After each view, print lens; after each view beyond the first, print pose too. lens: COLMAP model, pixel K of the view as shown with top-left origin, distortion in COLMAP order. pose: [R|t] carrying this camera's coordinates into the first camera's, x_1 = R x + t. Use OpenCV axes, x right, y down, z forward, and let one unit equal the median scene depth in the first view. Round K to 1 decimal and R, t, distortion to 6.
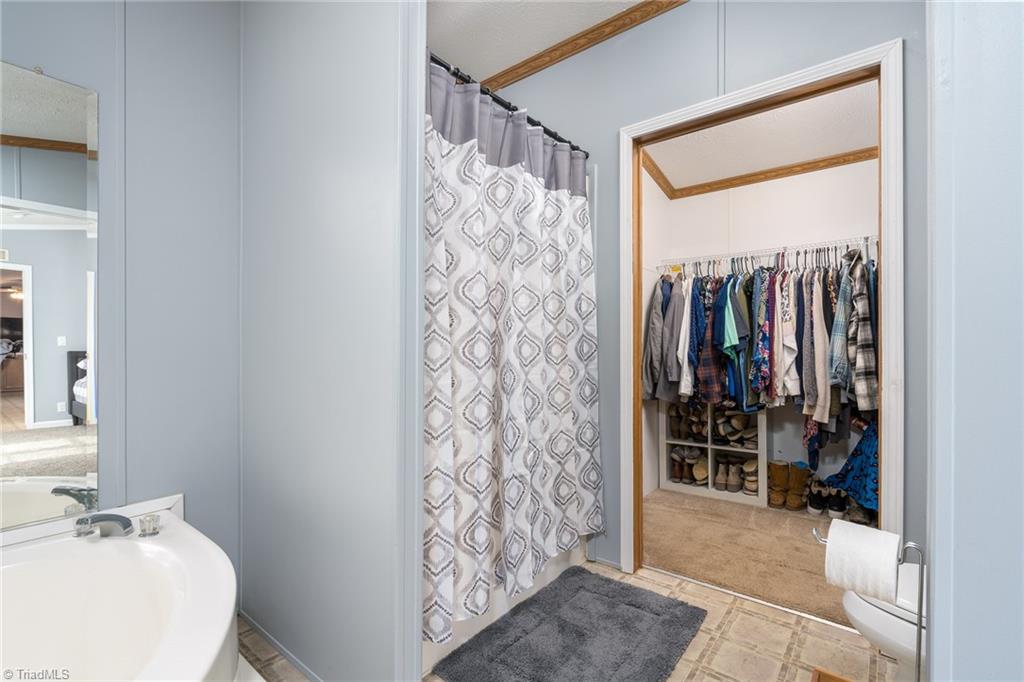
lens RADIAL K [[458.0, 0, 509.0], [0, 458.0, 351.8], [0, 0, 1]] dist [-0.002383, -0.000054]
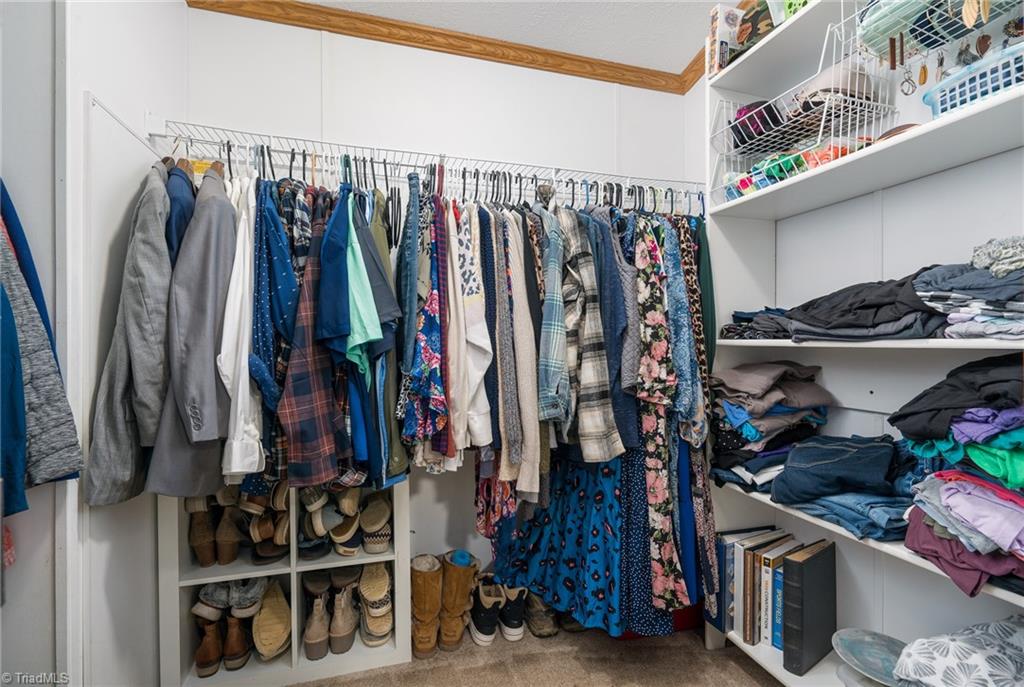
lens RADIAL K [[469.5, 0, 510.6], [0, 469.5, 354.6], [0, 0, 1]] dist [0.000624, 0.000278]
pose [[0.575286, -0.004331, 0.817941, 0.196719], [-0.003151, 0.999967, 0.007511, -0.005227], [-0.817946, -0.006898, 0.575253, 0.594779]]
